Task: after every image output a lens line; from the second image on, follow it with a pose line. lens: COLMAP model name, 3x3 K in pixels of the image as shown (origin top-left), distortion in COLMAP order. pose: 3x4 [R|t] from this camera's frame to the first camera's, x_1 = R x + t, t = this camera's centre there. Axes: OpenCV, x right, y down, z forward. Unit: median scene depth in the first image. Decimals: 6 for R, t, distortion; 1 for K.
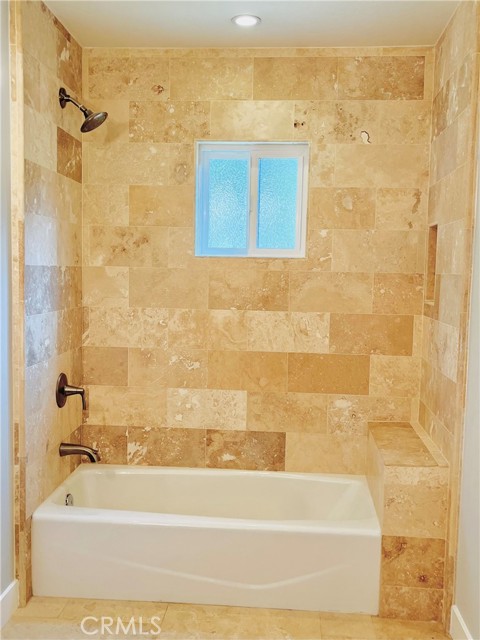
lens RADIAL K [[678.2, 0, 237.6], [0, 678.2, 329.2], [0, 0, 1]] dist [0.041061, 0.000000]
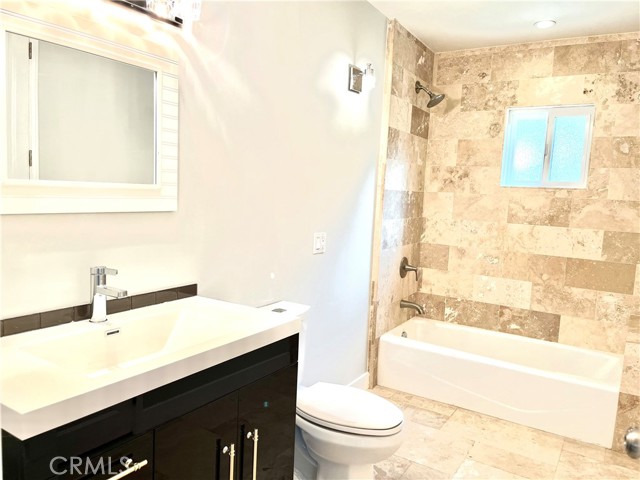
lens RADIAL K [[484.3, 0, 319.9], [0, 484.3, 241.0], [0, 0, 1]] dist [0.050416, -0.065388]
pose [[0.887871, 0.068736, -0.454928, 0.080049], [-0.068404, 0.997509, 0.017214, 0.018845], [0.454979, 0.015835, 0.890362, -0.115412]]
